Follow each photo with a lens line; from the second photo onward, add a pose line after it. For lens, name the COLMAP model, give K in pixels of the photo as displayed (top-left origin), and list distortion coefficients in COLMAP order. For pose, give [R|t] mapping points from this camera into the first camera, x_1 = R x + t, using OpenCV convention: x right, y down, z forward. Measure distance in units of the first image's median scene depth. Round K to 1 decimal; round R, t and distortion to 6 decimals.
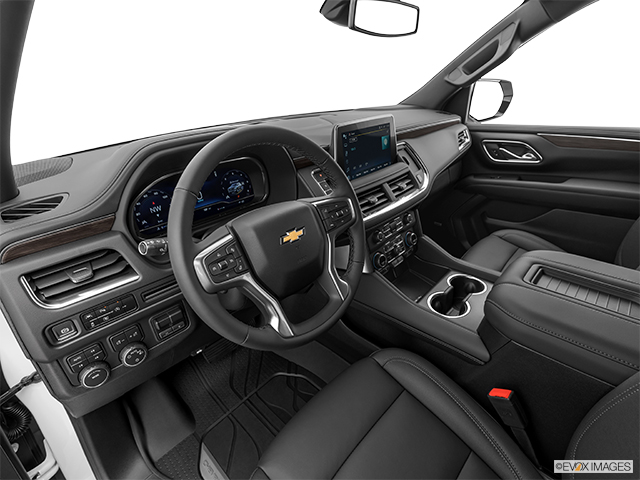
lens RADIAL K [[300.8, 0, 320.0], [0, 300.8, 240.0], [0, 0, 1]] dist [0.001241, 0.000056]
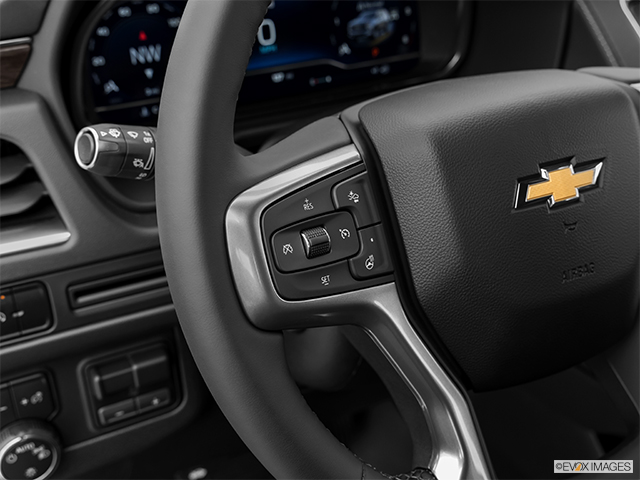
lens RADIAL K [[724.9, 0, 320.0], [0, 724.9, 240.0], [0, 0, 1]] dist [-0.015540, -0.010891]
pose [[0.952791, 0.168373, -0.252667, -0.127079], [-0.160486, 0.985685, 0.051660, 0.039645], [0.257748, -0.008672, 0.966173, 0.289071]]
